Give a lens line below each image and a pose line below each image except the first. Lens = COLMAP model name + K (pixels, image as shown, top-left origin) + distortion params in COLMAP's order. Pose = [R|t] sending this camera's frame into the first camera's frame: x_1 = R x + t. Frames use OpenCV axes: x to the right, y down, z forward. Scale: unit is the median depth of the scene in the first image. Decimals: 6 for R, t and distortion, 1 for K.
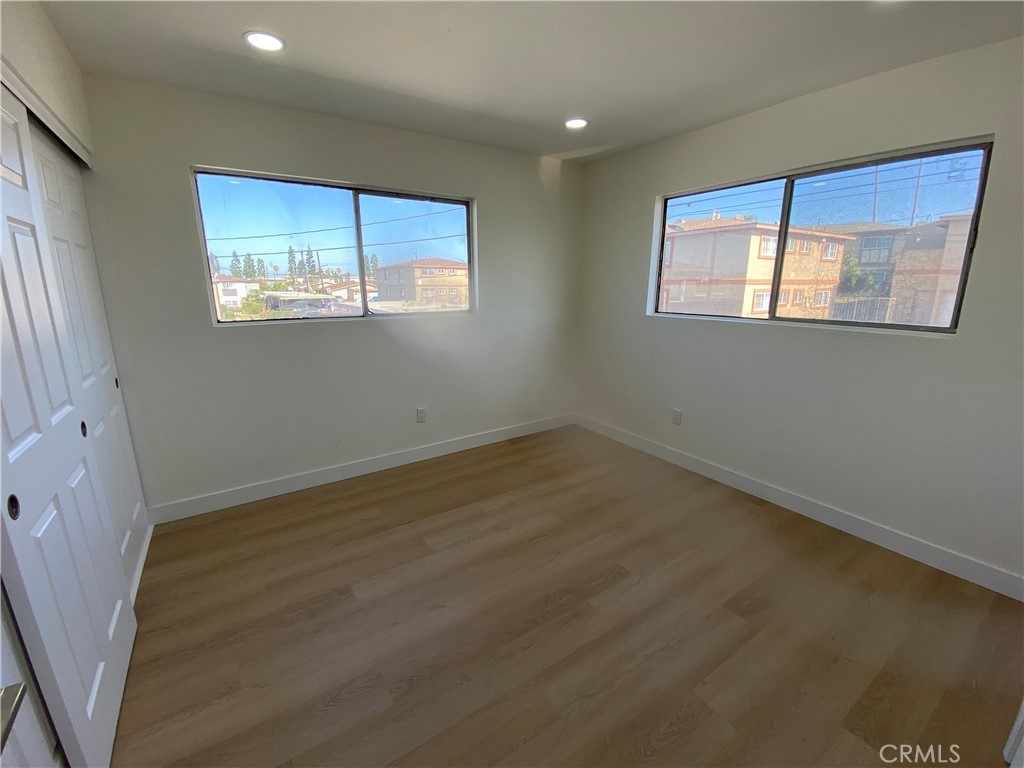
lens RADIAL K [[429.3, 0, 512.0], [0, 429.3, 384.0], [0, 0, 1]] dist [0.024697, -0.000575]
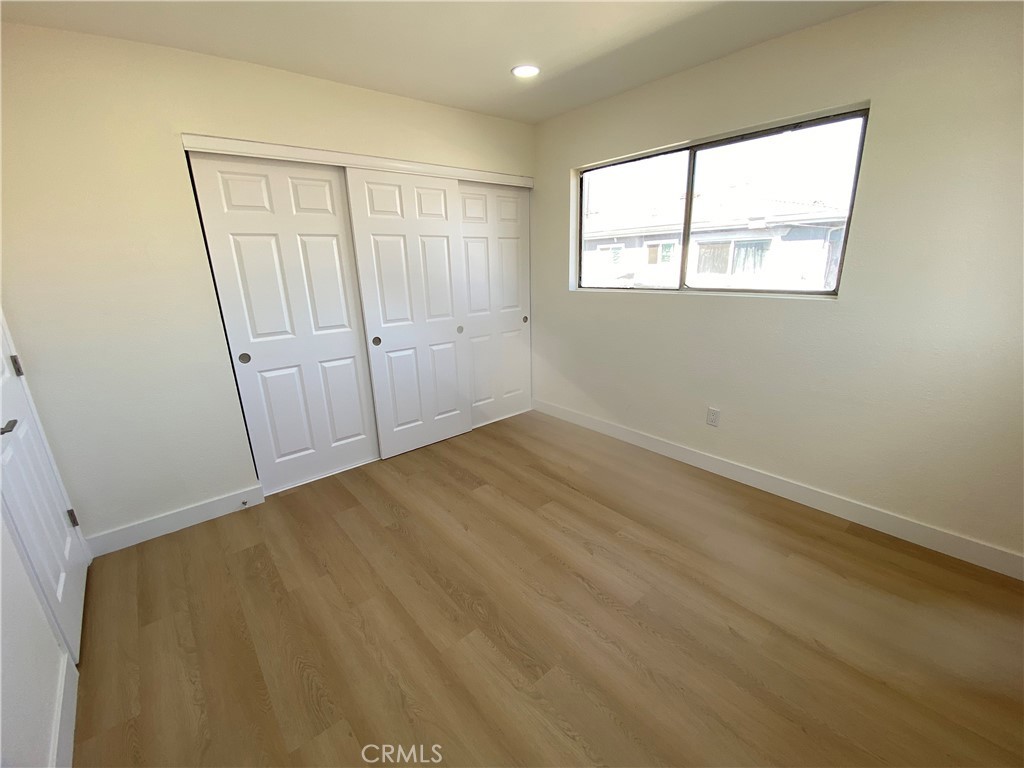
lens RADIAL K [[429.3, 0, 512.0], [0, 429.3, 384.0], [0, 0, 1]] dist [0.024697, -0.000575]
pose [[0.118280, 0.287814, -0.950354, 0.837136], [-0.199894, 0.944381, 0.261127, -0.207205], [0.972652, 0.159084, 0.169234, 0.794001]]
